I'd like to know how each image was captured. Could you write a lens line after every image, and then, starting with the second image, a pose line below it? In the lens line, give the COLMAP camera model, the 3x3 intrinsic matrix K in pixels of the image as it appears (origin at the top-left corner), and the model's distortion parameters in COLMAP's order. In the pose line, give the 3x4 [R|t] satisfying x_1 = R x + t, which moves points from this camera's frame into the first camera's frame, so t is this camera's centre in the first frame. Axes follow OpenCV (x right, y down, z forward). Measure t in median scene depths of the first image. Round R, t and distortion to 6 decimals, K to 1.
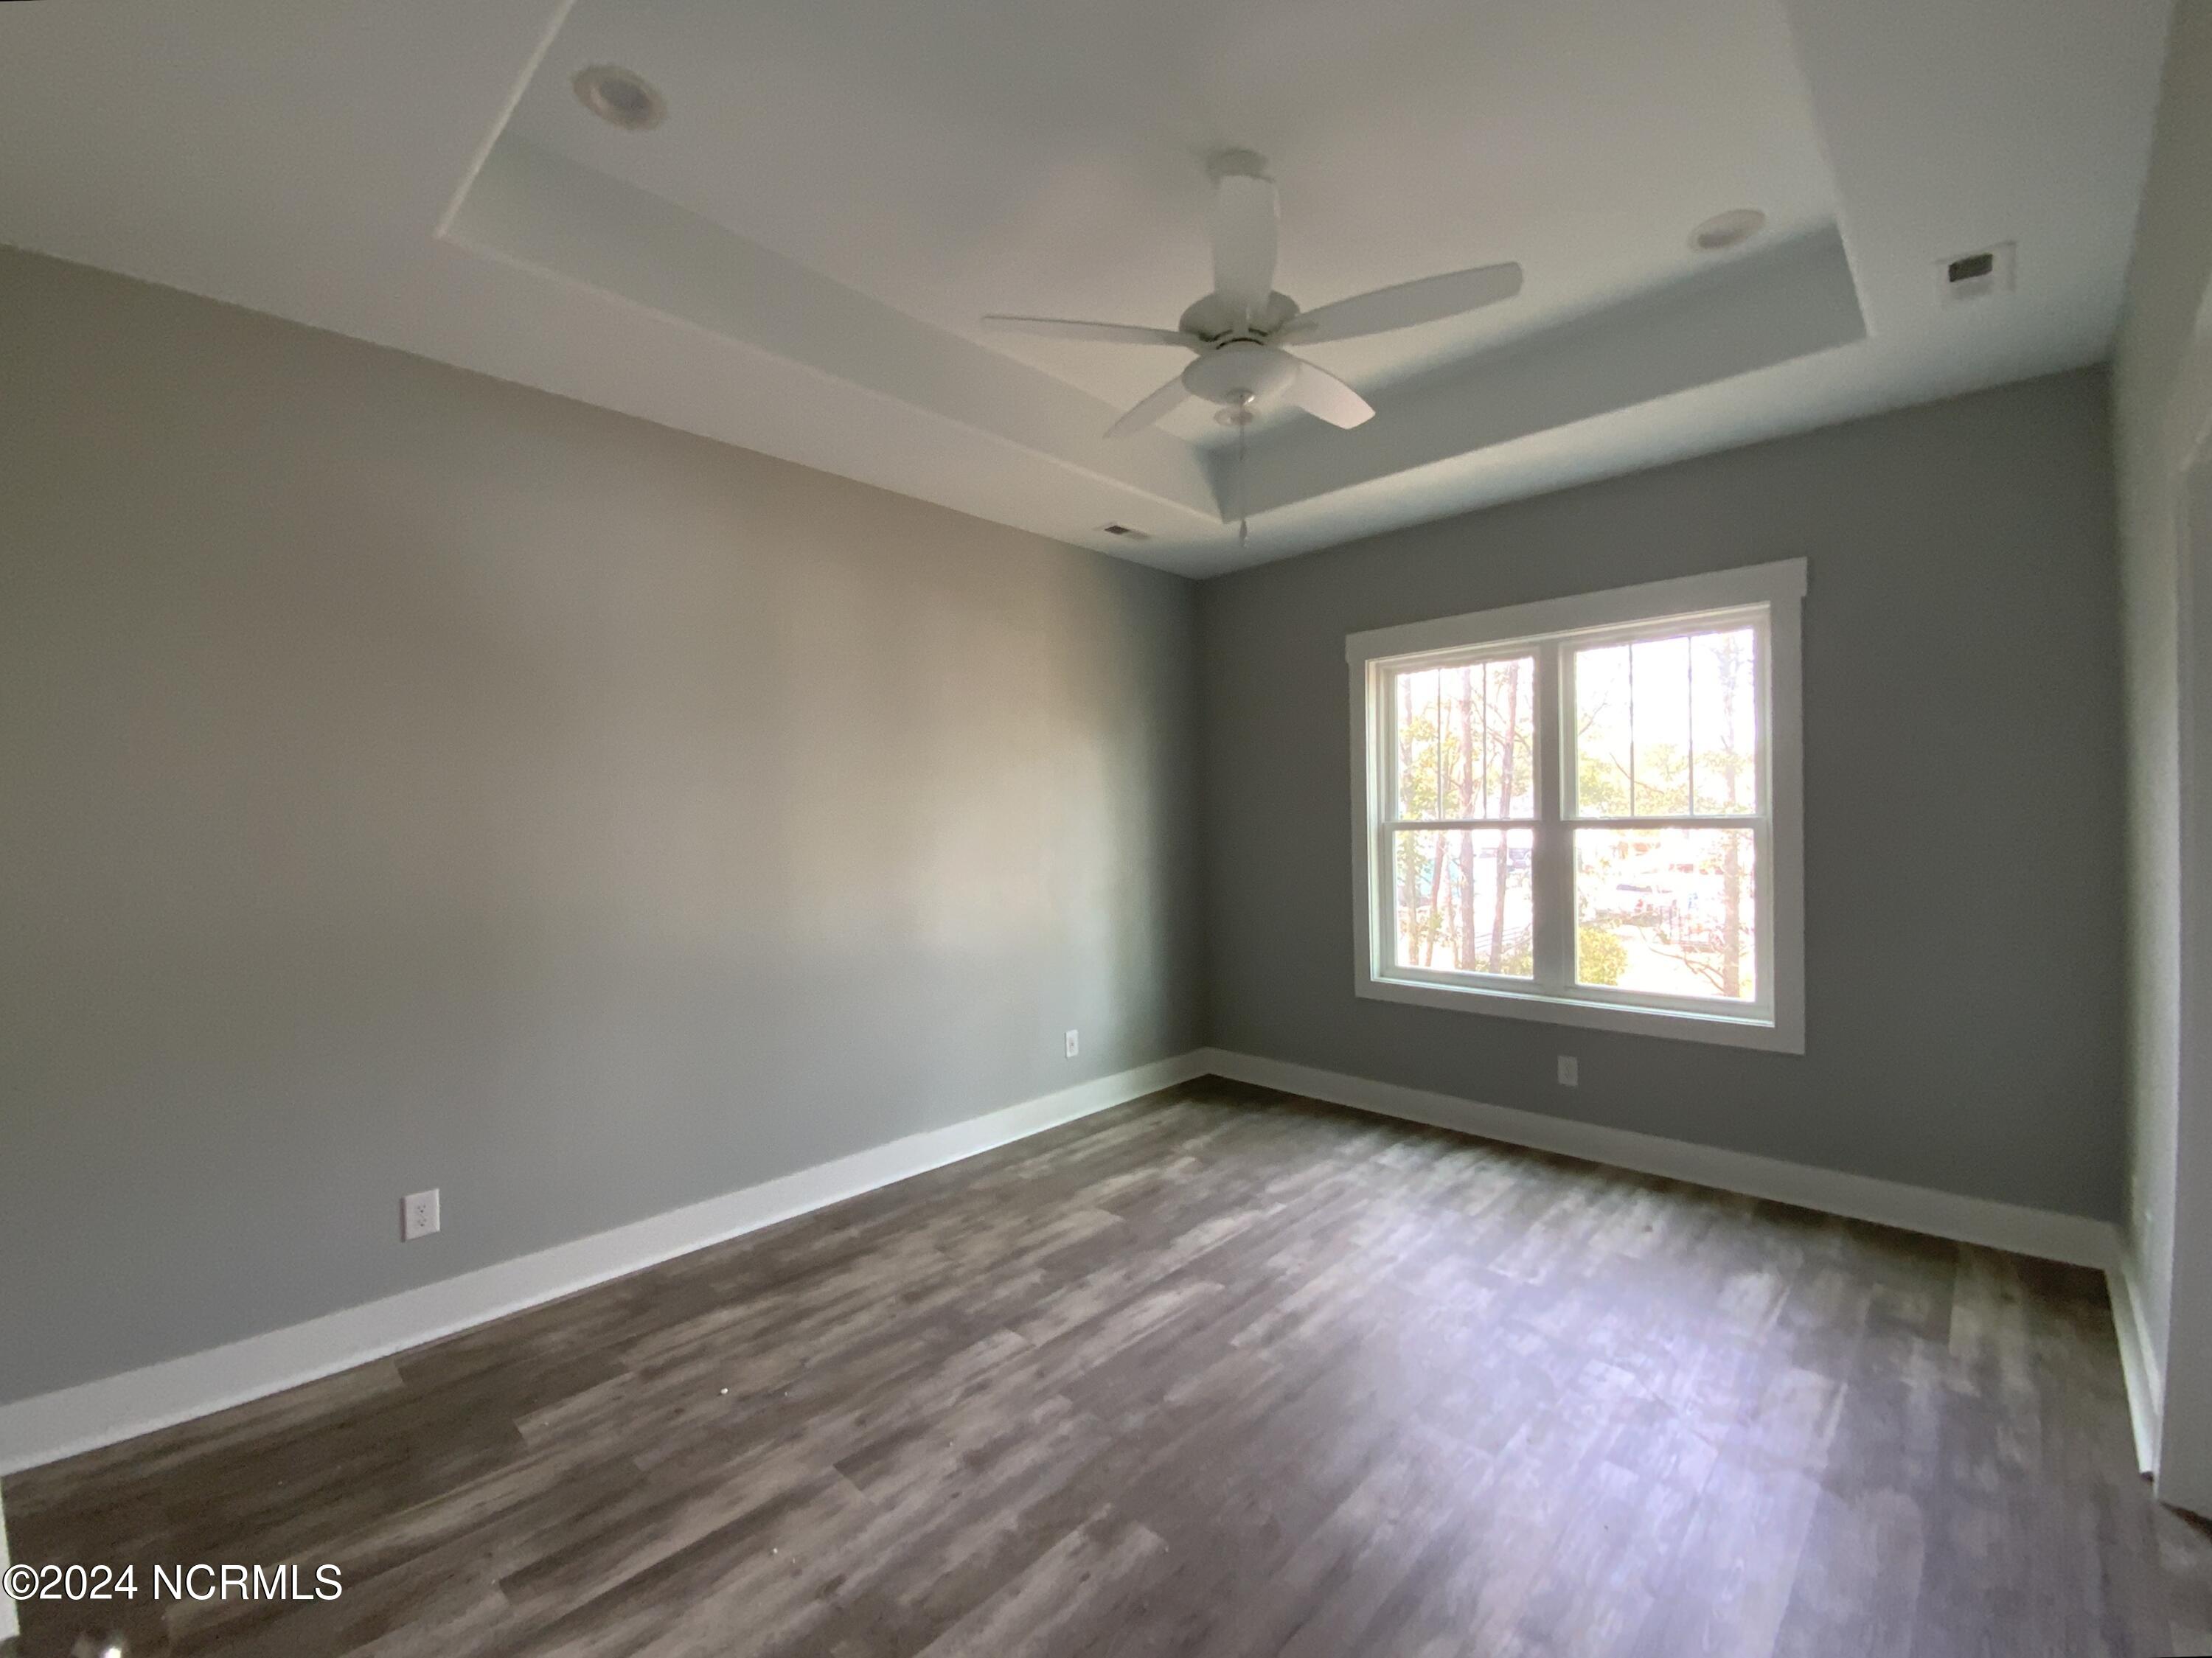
lens RADIAL K [[917.9, 0, 1110.0], [0, 917.9, 828.8], [0, 0, 1]] dist [0.033308, -0.023173]
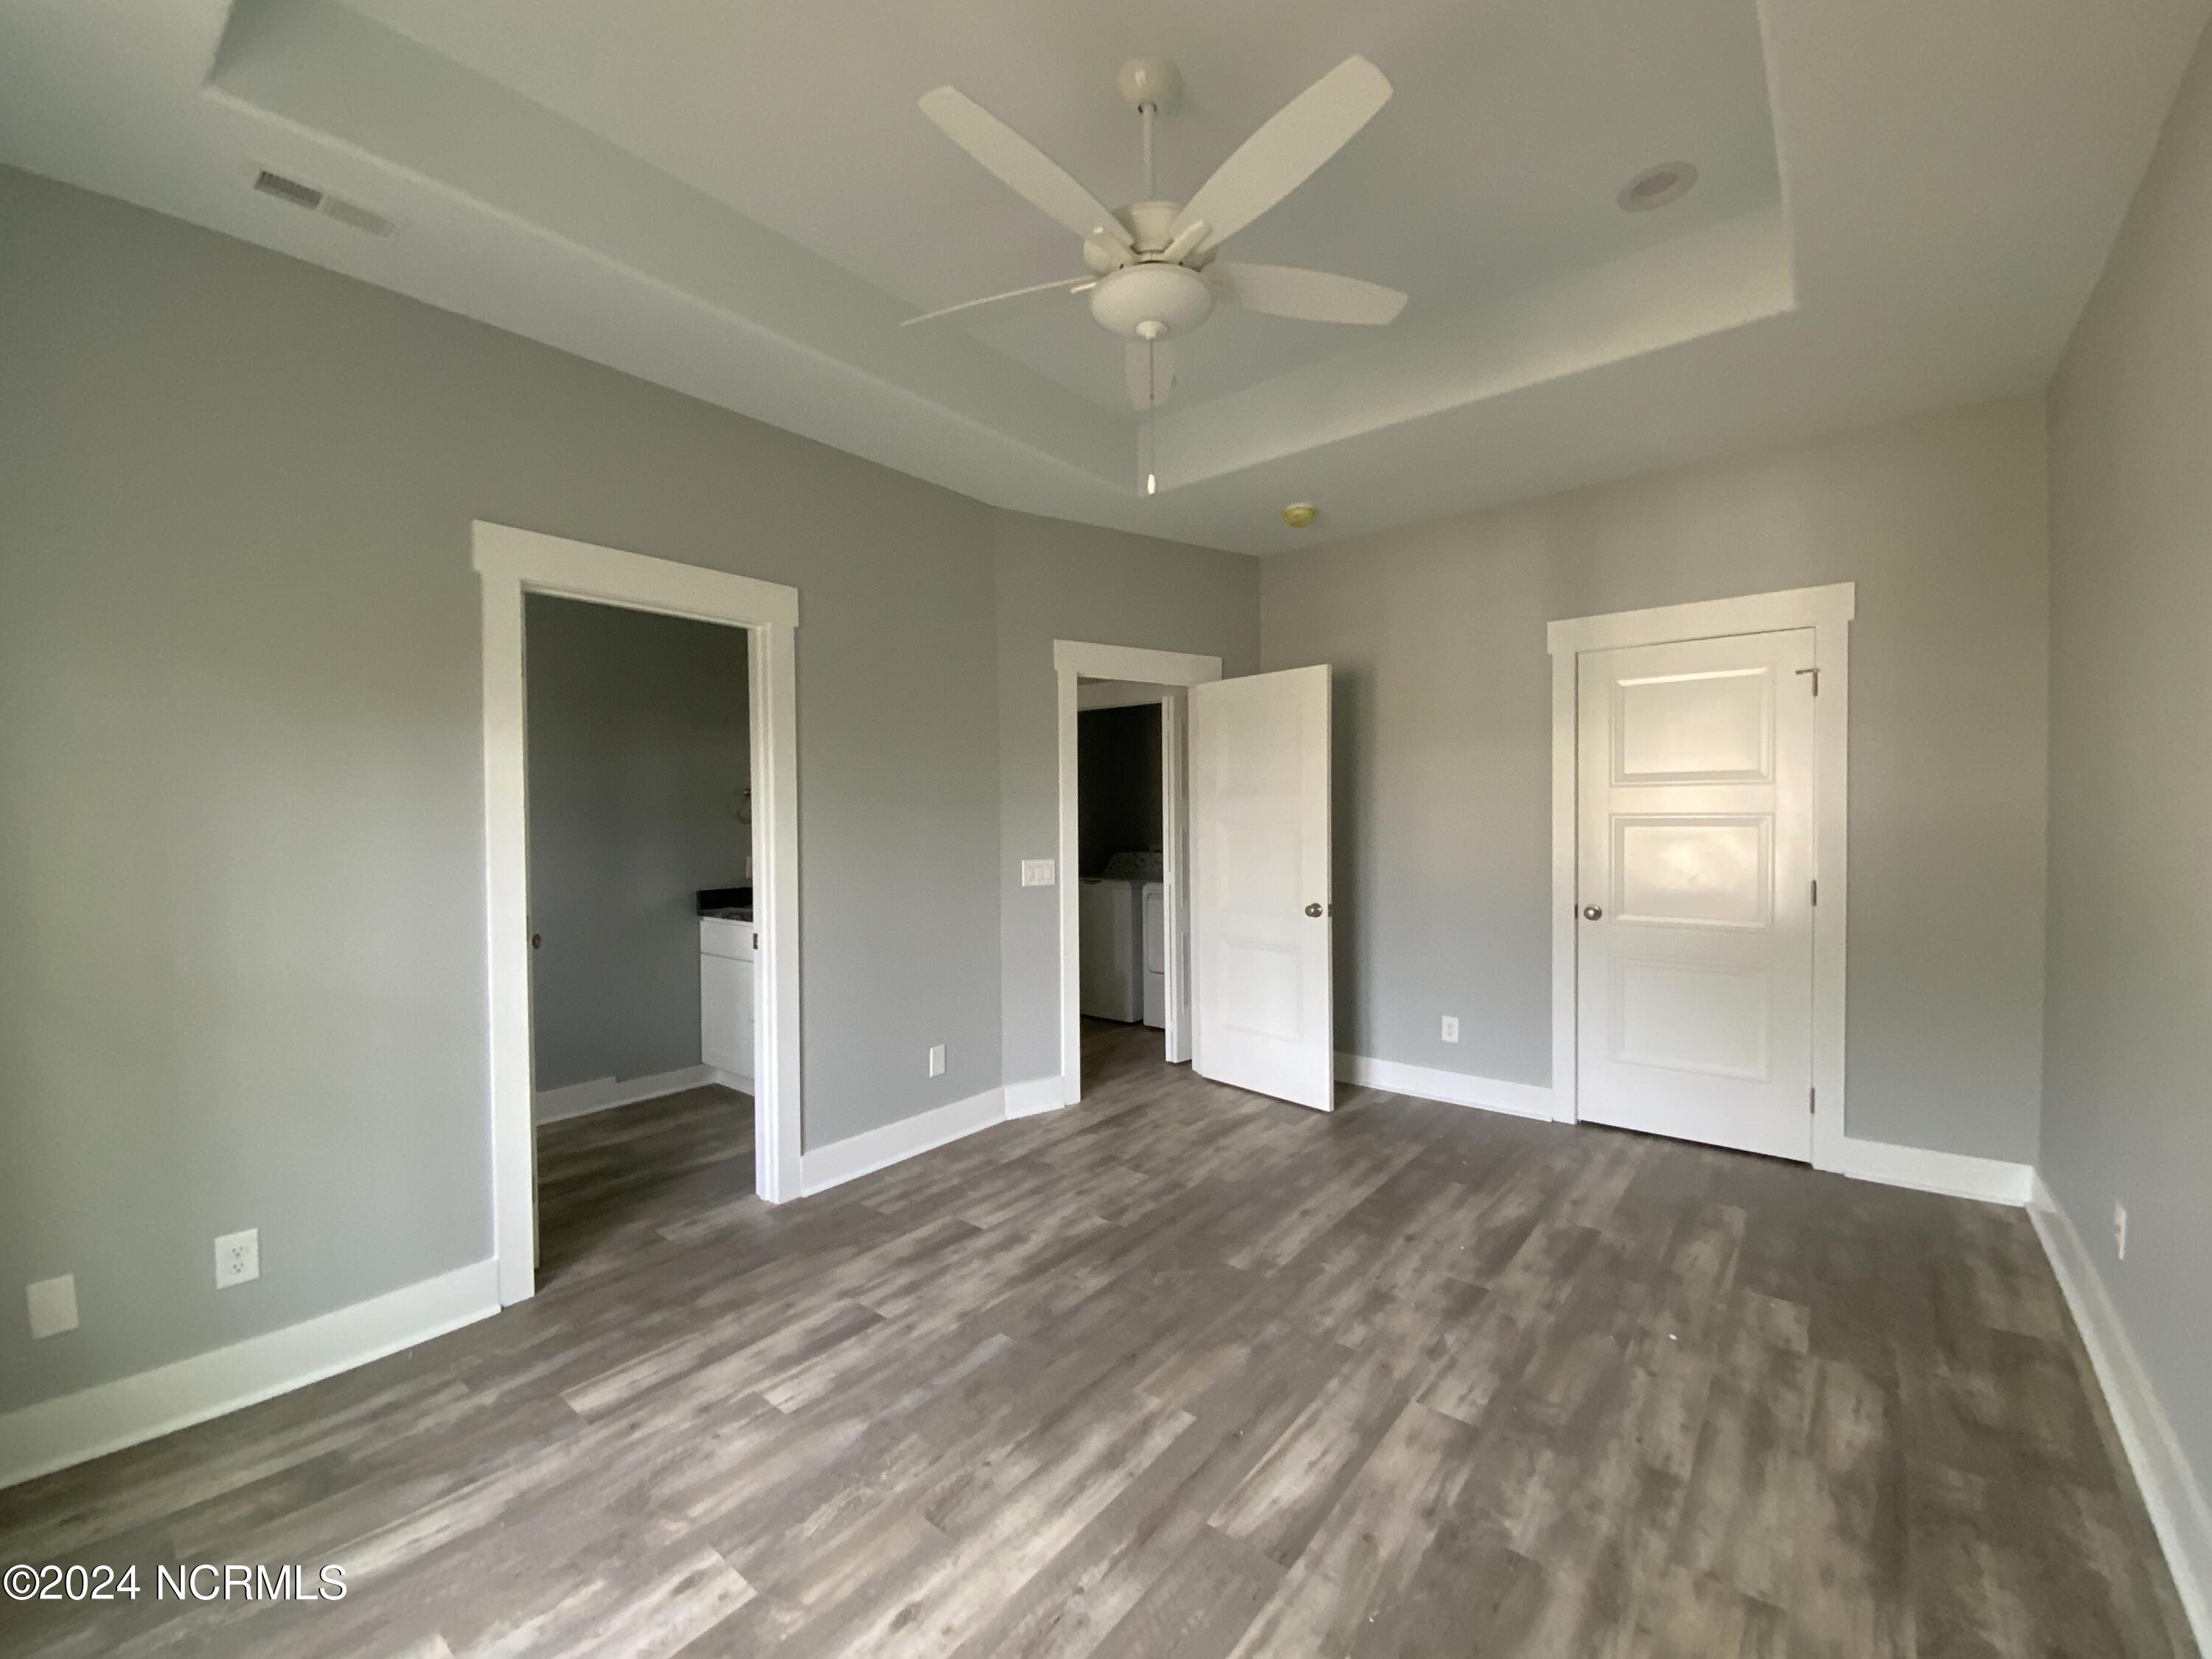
lens RADIAL K [[918.0, 0, 1110.0], [0, 918.0, 829.3], [0, 0, 1]] dist [0.033308, -0.023173]
pose [[-0.995978, 0.027913, -0.085138, 0.266469], [0.025933, 0.999369, 0.024278, -0.000149], [0.085762, 0.021972, -0.996073, 1.854978]]
